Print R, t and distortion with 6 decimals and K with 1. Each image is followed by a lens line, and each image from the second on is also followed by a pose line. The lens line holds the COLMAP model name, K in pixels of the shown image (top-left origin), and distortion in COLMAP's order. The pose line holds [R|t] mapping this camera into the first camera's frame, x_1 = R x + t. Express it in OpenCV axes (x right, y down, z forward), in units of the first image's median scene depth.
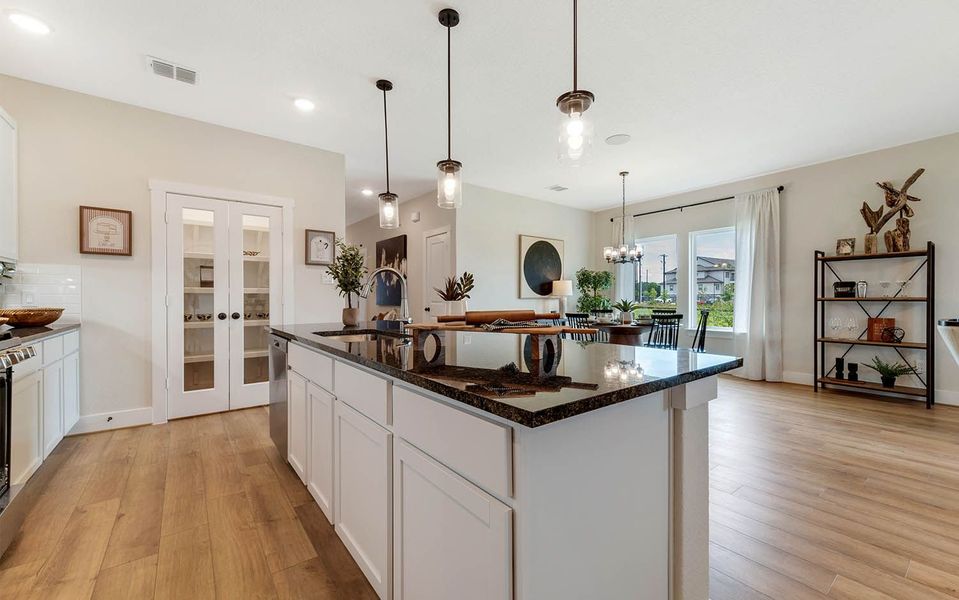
lens RADIAL K [[390.0, 0, 485.1], [0, 390.0, 298.9], [0, 0, 1]] dist [0.012375, 0.000131]
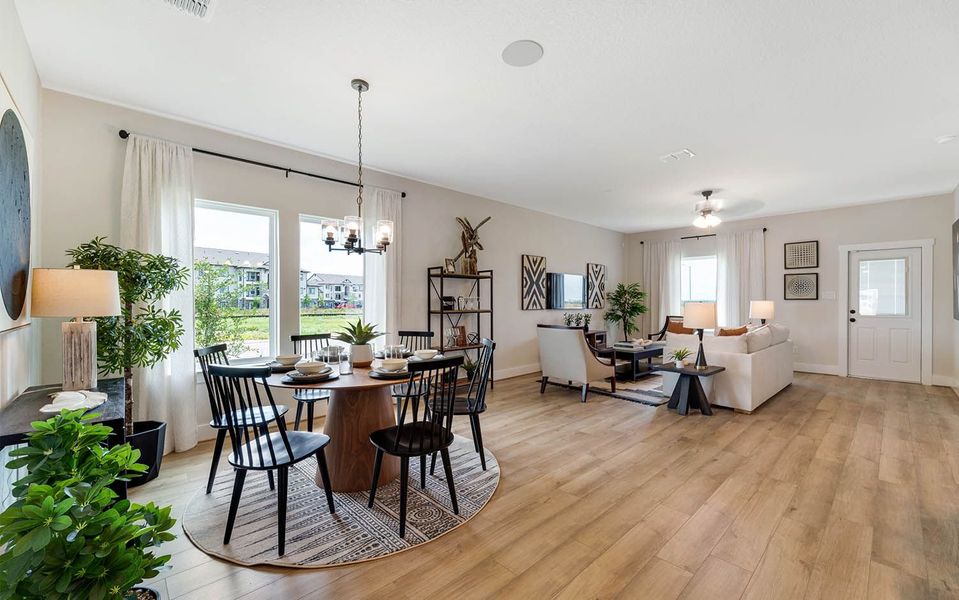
lens RADIAL K [[388.5, 0, 481.6], [0, 388.5, 303.2], [0, 0, 1]] dist [0.004641, -0.000533]
pose [[-0.104293, -0.005931, 0.994529, -0.218181], [0.002154, 0.999979, 0.006189, -0.030801], [-0.994544, 0.002788, -0.104278, 1.025850]]
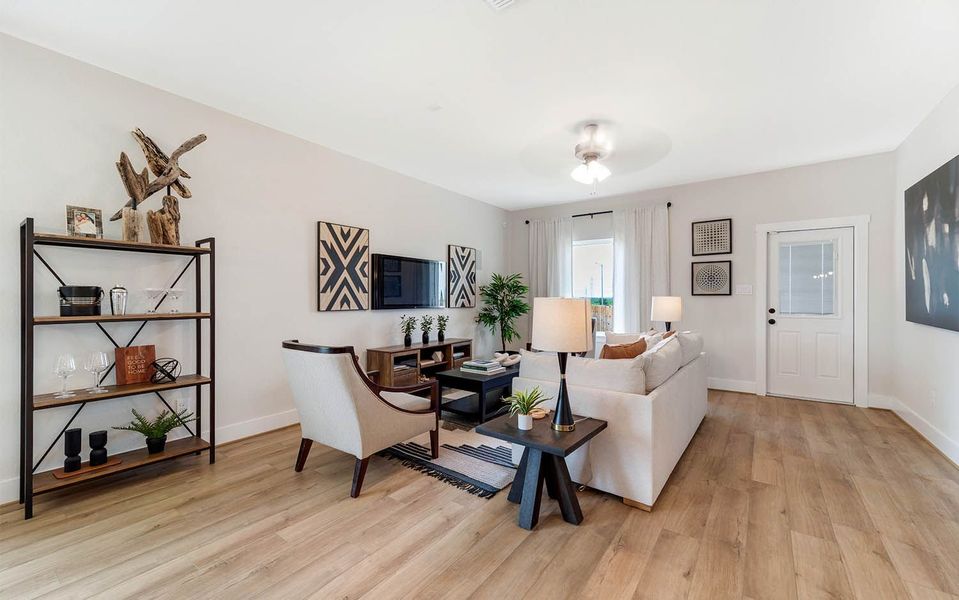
lens RADIAL K [[390.0, 0, 485.1], [0, 390.0, 298.9], [0, 0, 1]] dist [0.012375, 0.000131]
pose [[-0.295242, -0.001455, 0.955422, 0.231080], [0.002485, 0.999994, 0.002291, -0.026357], [-0.955419, 0.003051, -0.295236, 0.633342]]
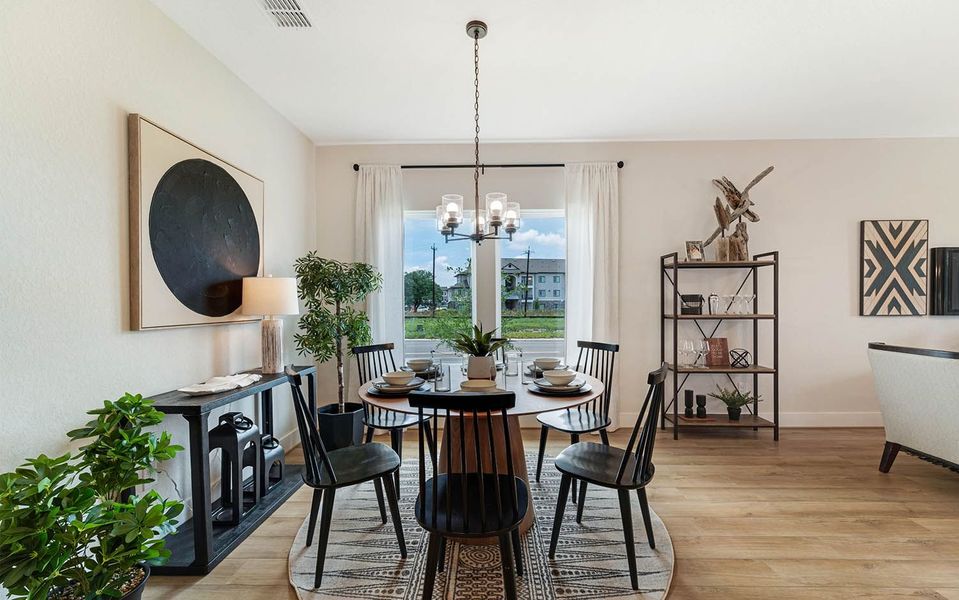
lens RADIAL K [[392.6, 0, 487.3], [0, 392.6, 308.2], [0, 0, 1]] dist [0.002037, 0.000205]
pose [[0.619131, -0.011219, 0.785208, 0.028326], [0.006487, 0.999937, 0.009173, -0.026325], [-0.785261, -0.000586, 0.619164, 0.836560]]
